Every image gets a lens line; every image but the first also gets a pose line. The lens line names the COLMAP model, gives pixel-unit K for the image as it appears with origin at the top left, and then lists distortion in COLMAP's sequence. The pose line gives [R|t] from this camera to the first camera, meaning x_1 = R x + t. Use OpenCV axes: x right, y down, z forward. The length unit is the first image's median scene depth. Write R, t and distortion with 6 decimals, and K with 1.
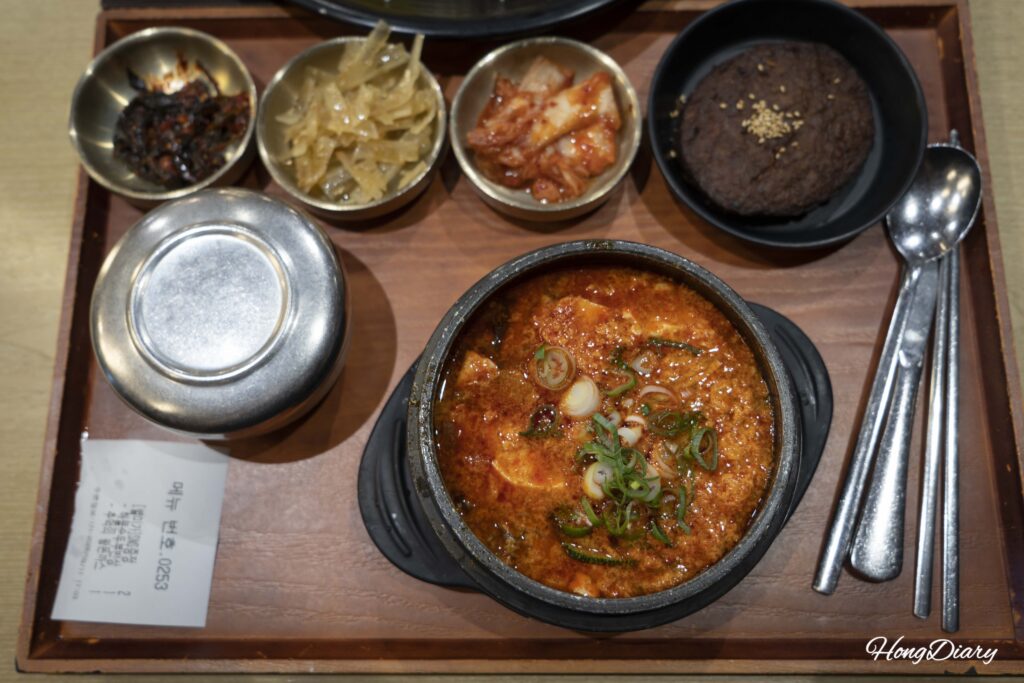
lens RADIAL K [[888.1, 0, 520.5], [0, 888.1, 341.5], [0, 0, 1]] dist [-0.028304, 0.014923]
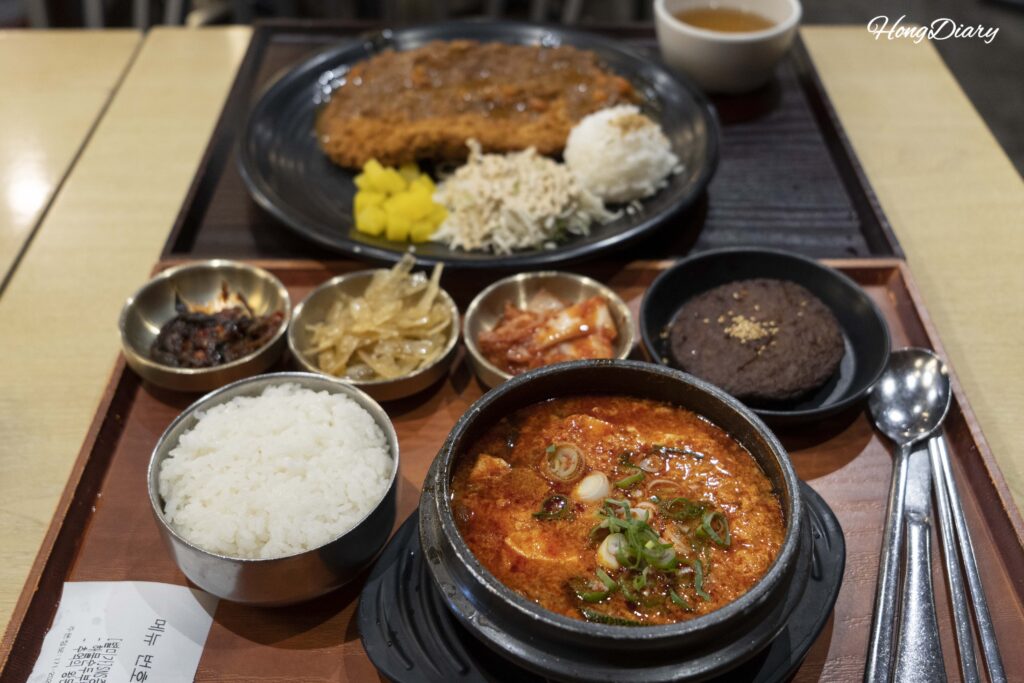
lens RADIAL K [[1054.6, 0, 516.4], [0, 1054.6, 338.6], [0, 0, 1]] dist [-0.019039, 0.000000]
pose [[0.999734, 0.014727, 0.017744, -0.036789], [-0.001919, 0.819962, -0.572415, 0.534991], [-0.022979, 0.572229, 0.819772, -0.082080]]
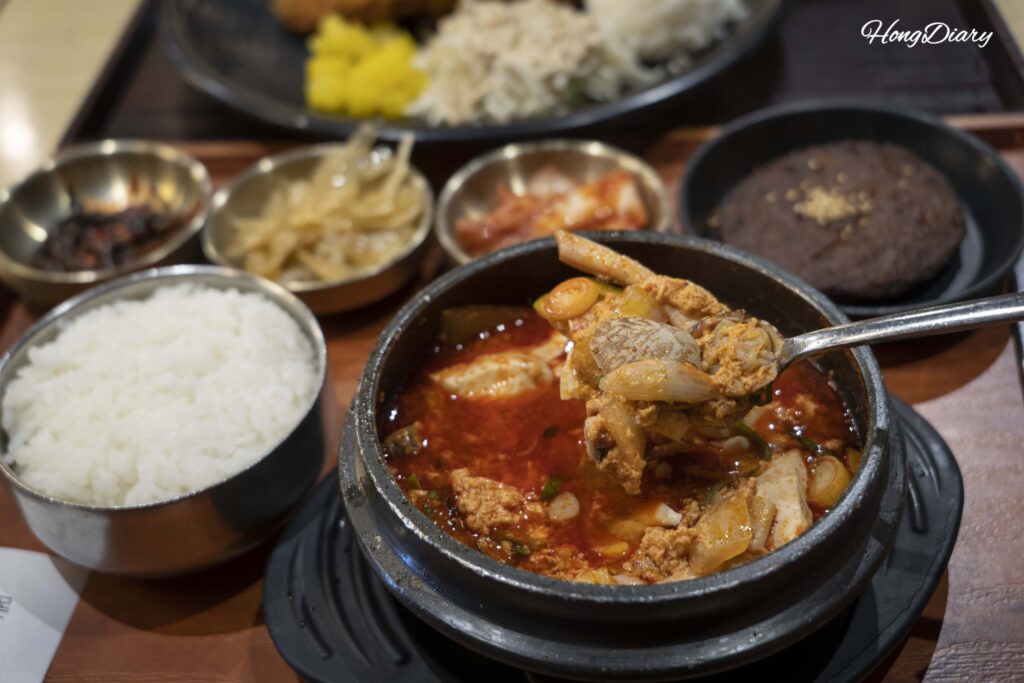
lens RADIAL K [[1240.9, 0, 509.8], [0, 1240.9, 339.7], [0, 0, 1]] dist [-0.021913, 0.000000]
pose [[0.998143, -0.008640, -0.060301, 0.057990], [-0.026827, 0.826387, -0.562464, 0.507560], [0.054691, 0.563037, 0.824620, 0.120190]]
